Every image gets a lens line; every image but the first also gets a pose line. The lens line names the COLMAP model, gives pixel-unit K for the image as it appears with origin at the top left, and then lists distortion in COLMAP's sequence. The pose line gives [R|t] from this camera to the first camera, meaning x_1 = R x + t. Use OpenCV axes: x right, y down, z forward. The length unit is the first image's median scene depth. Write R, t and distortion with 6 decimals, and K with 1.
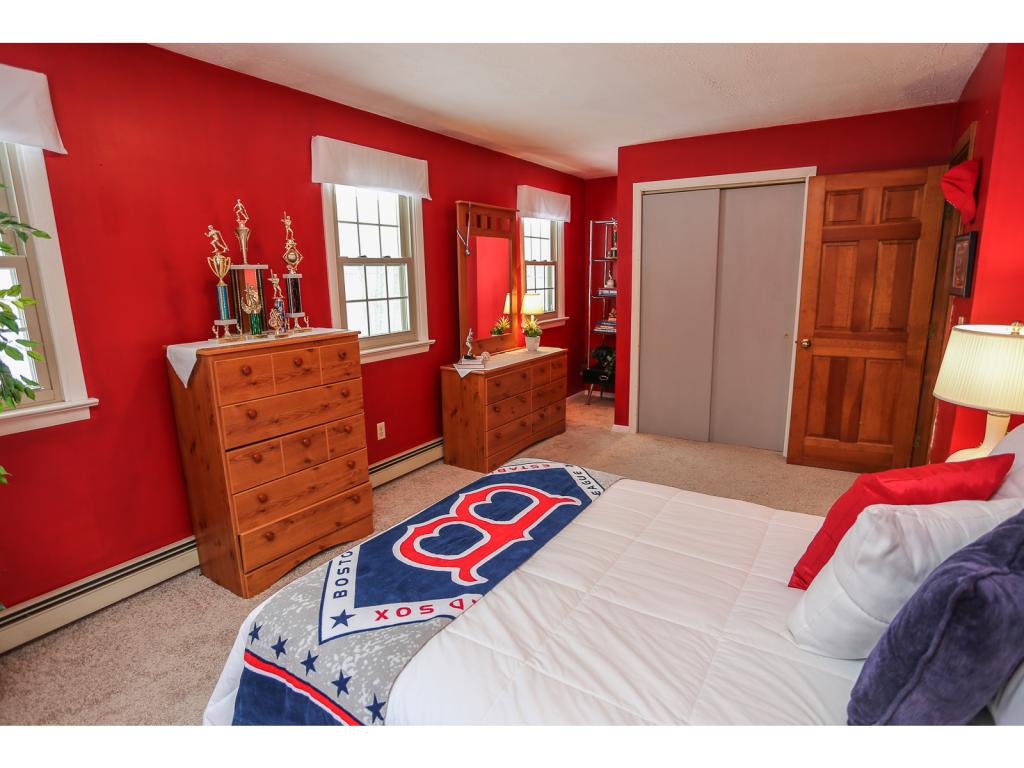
lens RADIAL K [[527.0, 0, 516.0], [0, 527.0, 381.4], [0, 0, 1]] dist [-0.027580, -0.000170]
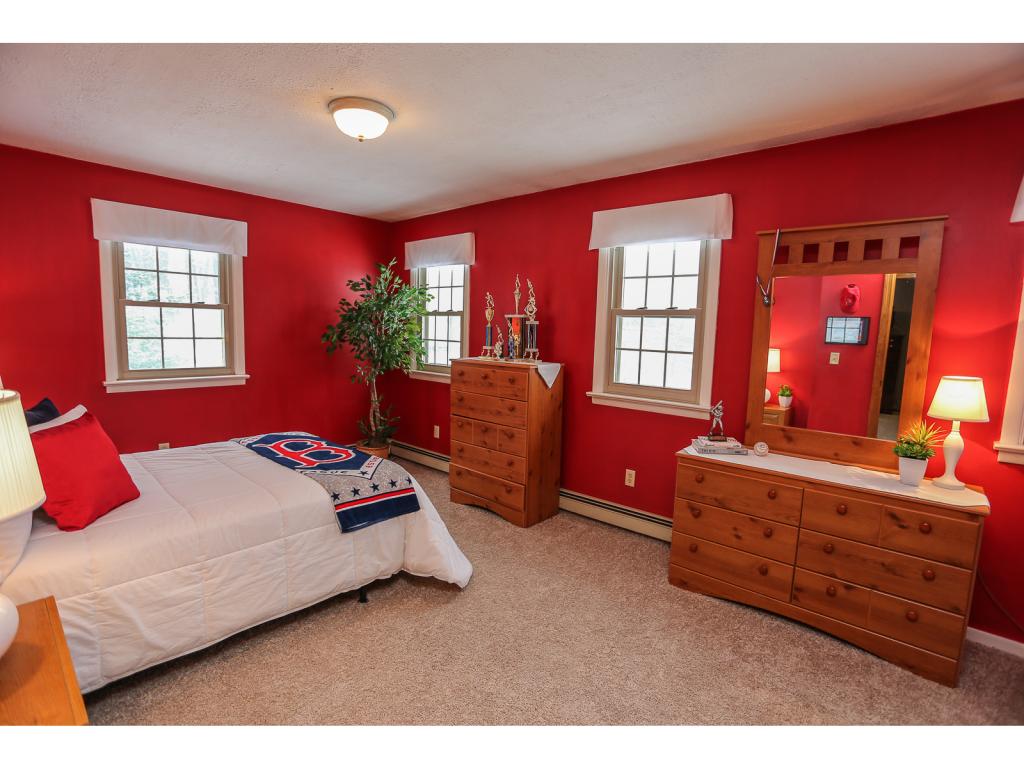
lens RADIAL K [[527.0, 0, 516.0], [0, 527.0, 381.4], [0, 0, 1]] dist [-0.027580, -0.000170]
pose [[-0.143249, 0.126822, -0.981527, 0.991571], [-0.221715, 0.962436, 0.156714, -0.259120], [0.964532, 0.240069, -0.109750, 1.138846]]
